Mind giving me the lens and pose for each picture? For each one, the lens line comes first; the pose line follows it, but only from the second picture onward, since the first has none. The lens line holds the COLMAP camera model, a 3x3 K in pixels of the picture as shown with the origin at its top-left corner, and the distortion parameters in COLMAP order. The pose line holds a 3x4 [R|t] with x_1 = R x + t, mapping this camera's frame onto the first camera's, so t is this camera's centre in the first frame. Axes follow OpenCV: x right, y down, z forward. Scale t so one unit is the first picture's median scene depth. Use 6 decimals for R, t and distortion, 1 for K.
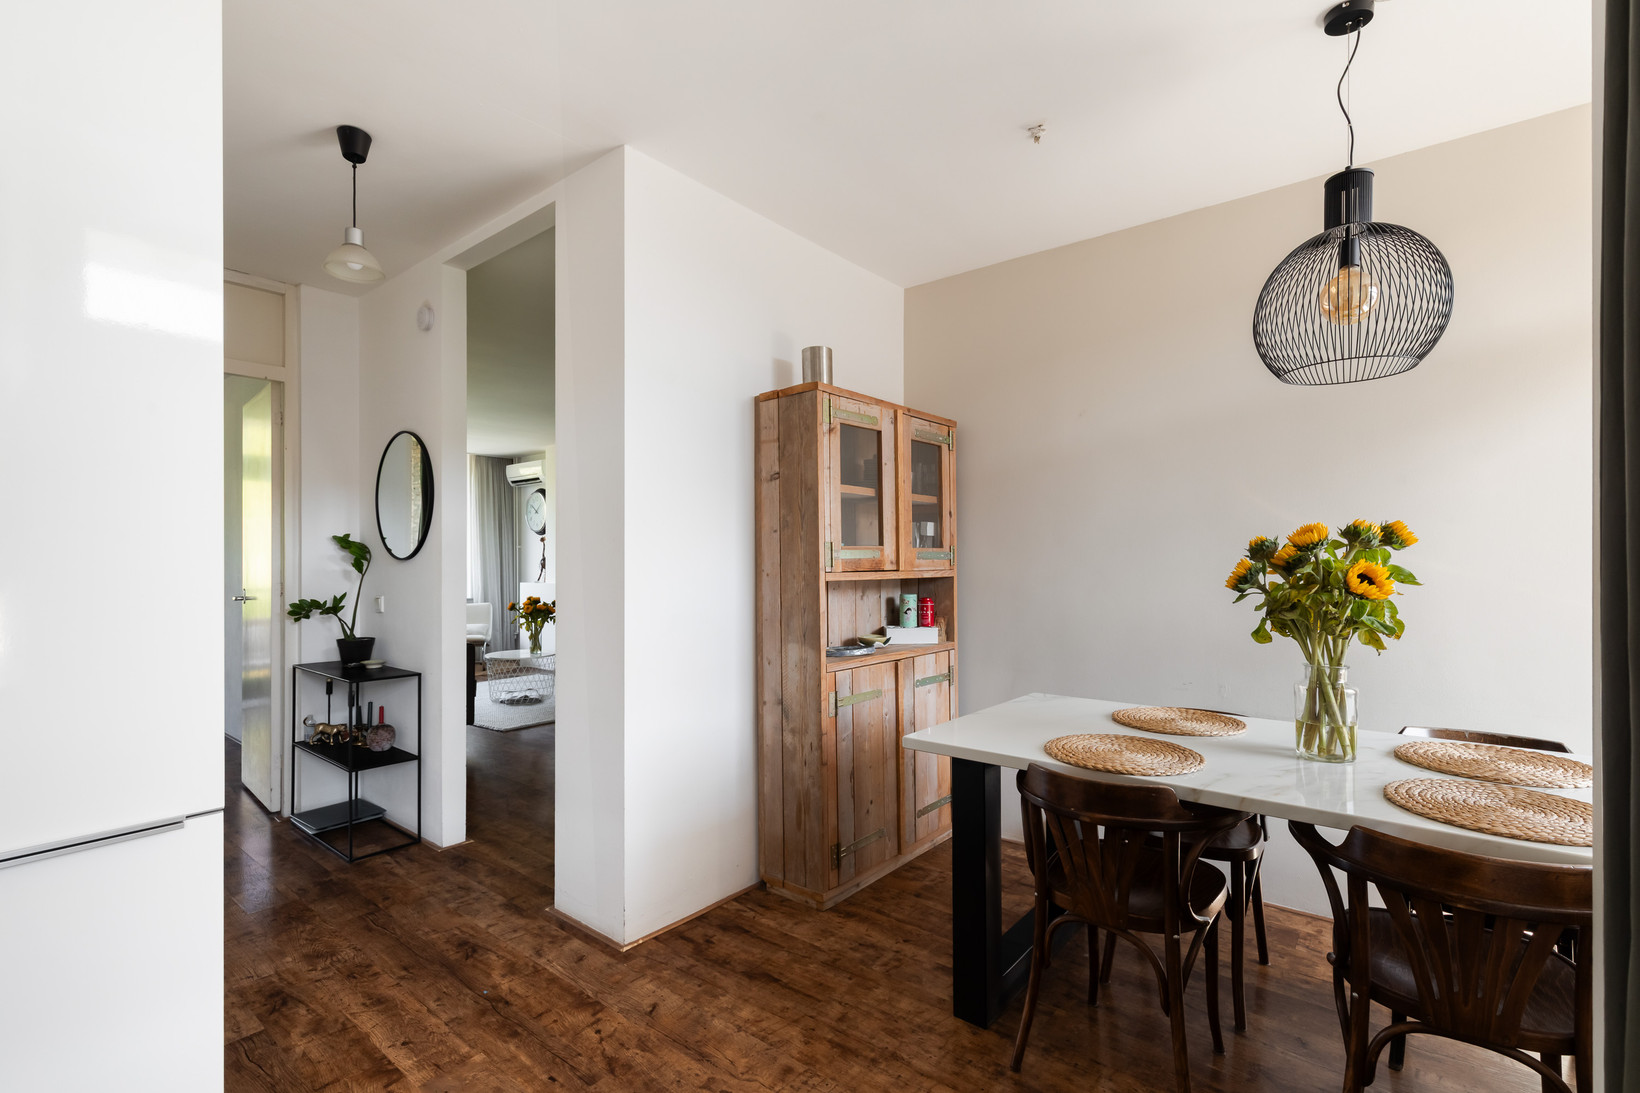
lens RADIAL K [[737.7, 0, 827.2], [0, 737.7, 558.0], [0, 0, 1]] dist [0.001338, -0.000083]
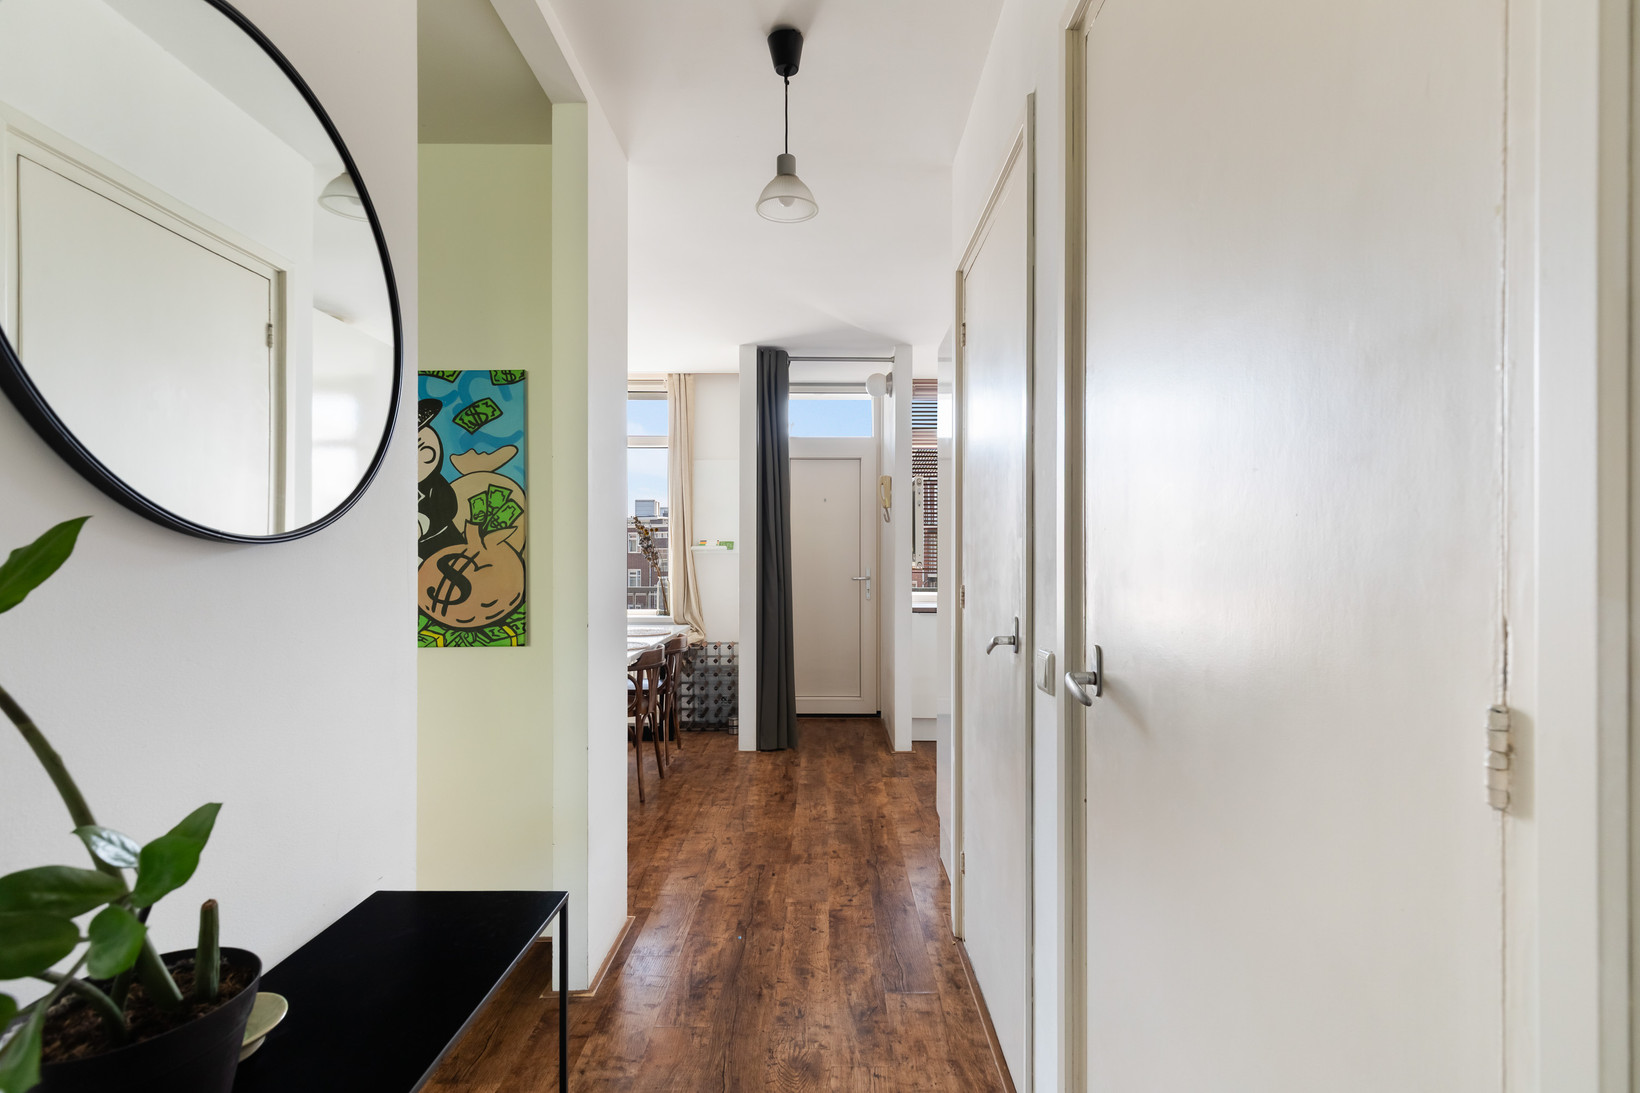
lens RADIAL K [[737.7, 0, 820.5], [0, 737.7, 555.6], [0, 0, 1]] dist [0.001338, -0.000083]
pose [[-0.622692, 0.004437, 0.782454, -1.412439], [-0.003509, 0.999958, -0.008463, 0.012112], [-0.782459, -0.008016, -0.622650, 1.596543]]
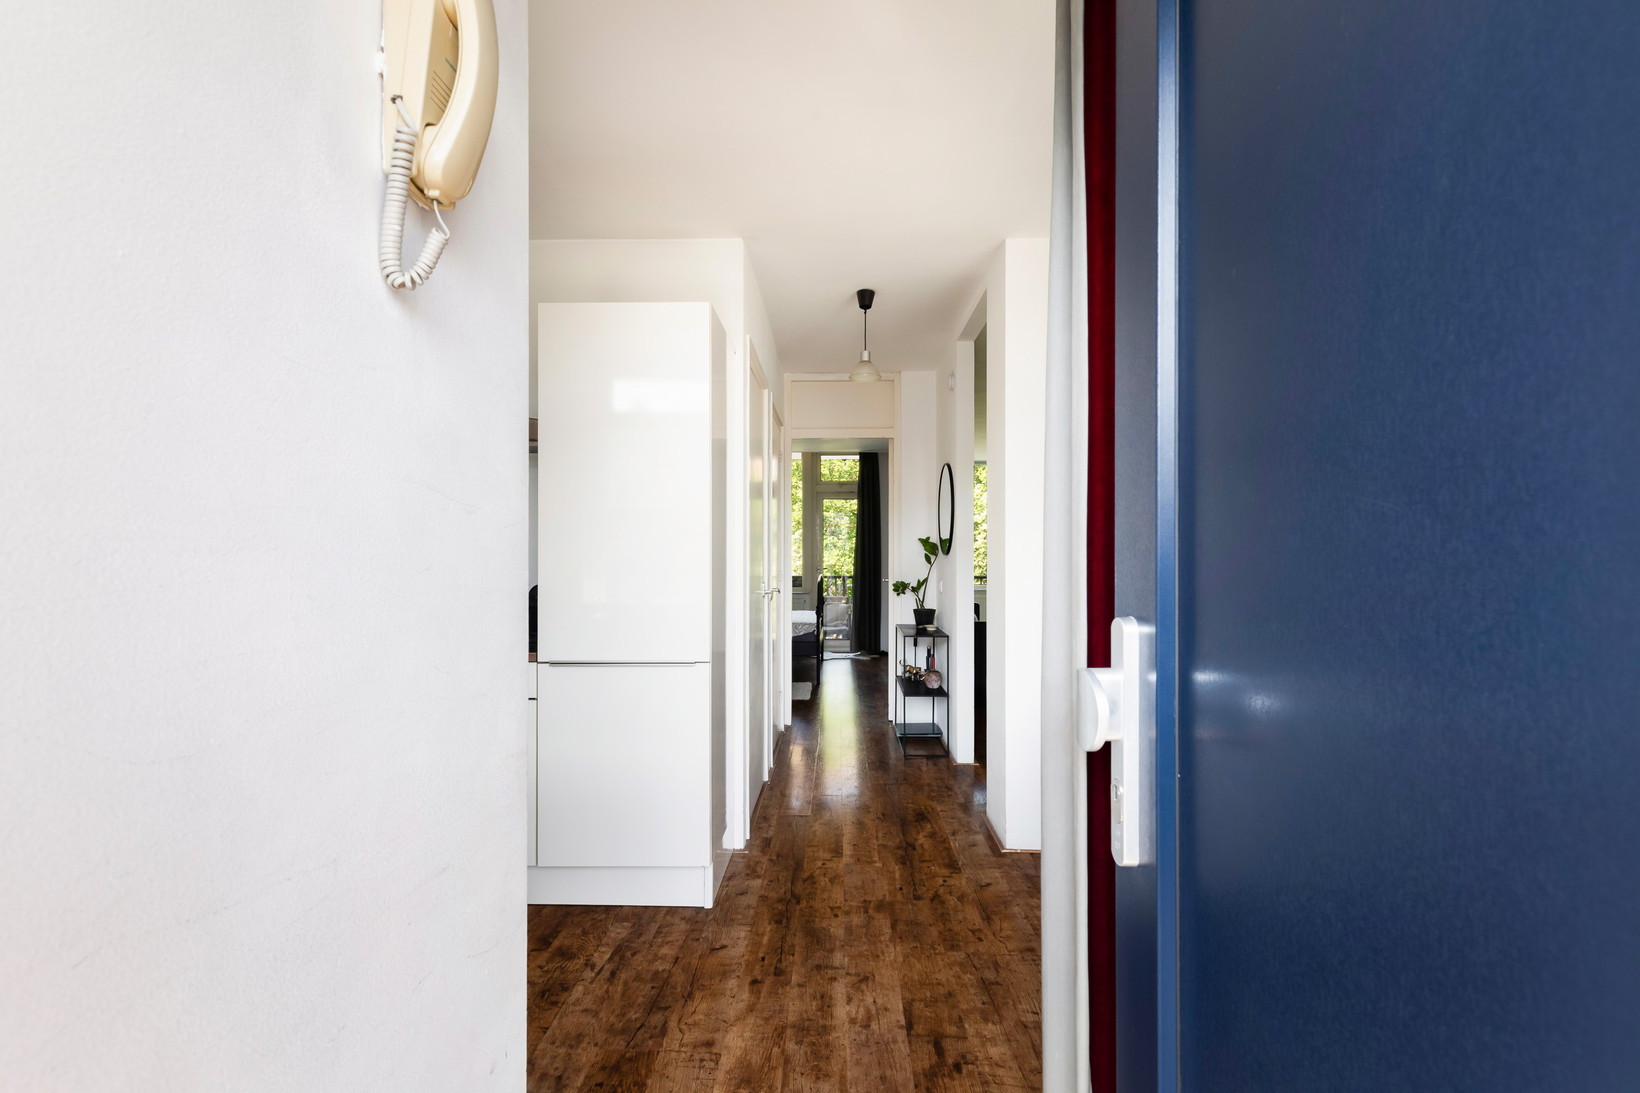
lens RADIAL K [[737.7, 0, 824.1], [0, 737.7, 548.1], [0, 0, 1]] dist [0.001338, -0.000083]
pose [[0.612248, -0.005293, -0.790648, 0.627496], [0.000095, 0.999978, -0.006620, -0.002036], [0.790666, 0.003978, 0.612235, -0.068878]]
